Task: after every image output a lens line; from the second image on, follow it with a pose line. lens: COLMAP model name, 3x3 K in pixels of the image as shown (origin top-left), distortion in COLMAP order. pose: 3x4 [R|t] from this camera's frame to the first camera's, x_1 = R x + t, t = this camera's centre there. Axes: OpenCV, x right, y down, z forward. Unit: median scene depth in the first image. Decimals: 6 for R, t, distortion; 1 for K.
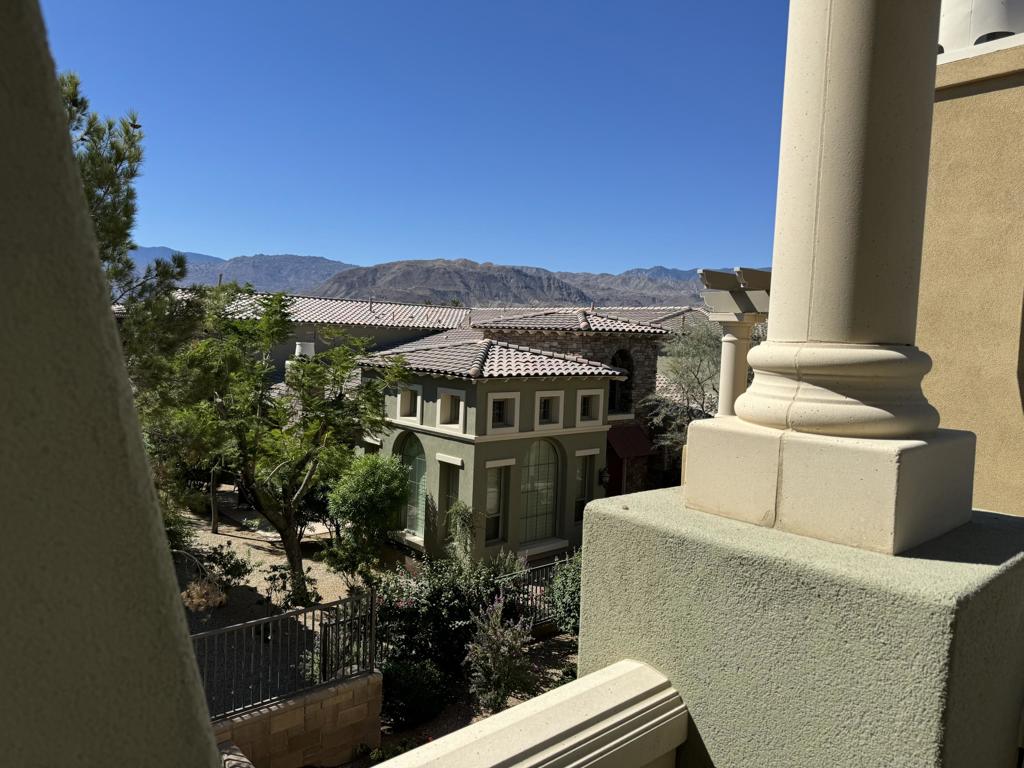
lens RADIAL K [[729.2, 0, 512.0], [0, 729.2, 384.0], [0, 0, 1]] dist [0.116331, -0.162701]
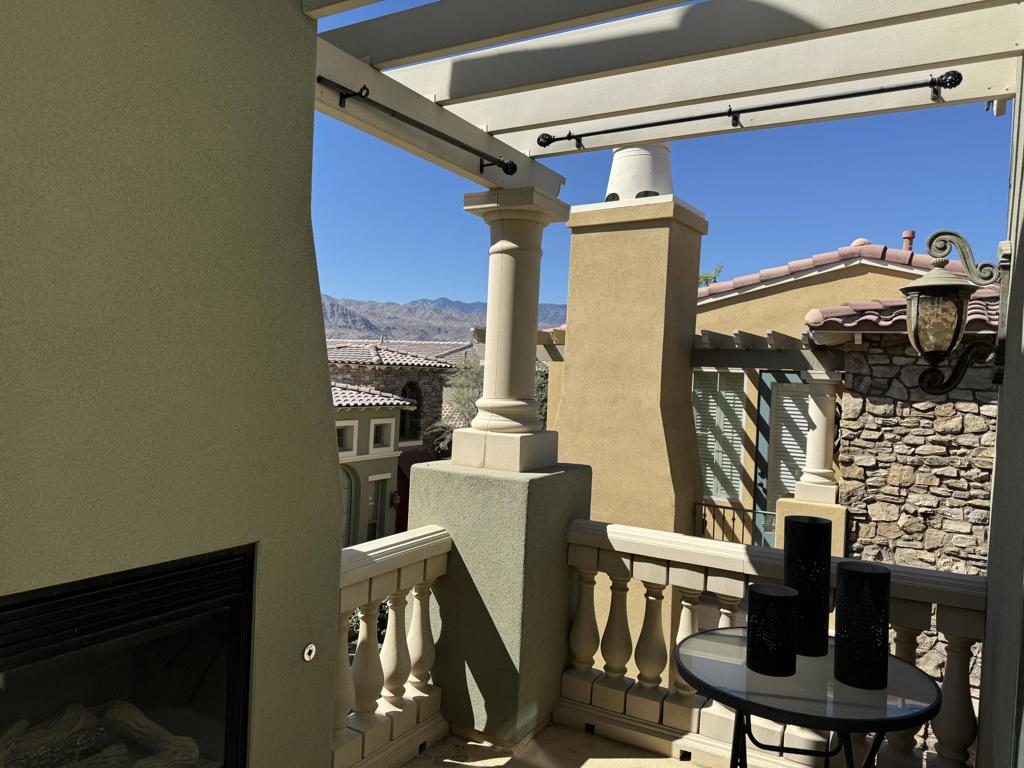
lens RADIAL K [[729.2, 0, 512.0], [0, 729.2, 384.0], [0, 0, 1]] dist [0.116331, -0.162701]
pose [[0.958358, -0.000714, 0.285570, -0.018860], [0.011976, 0.999218, -0.037692, -0.000566], [-0.285320, 0.039542, 0.957616, -0.098467]]
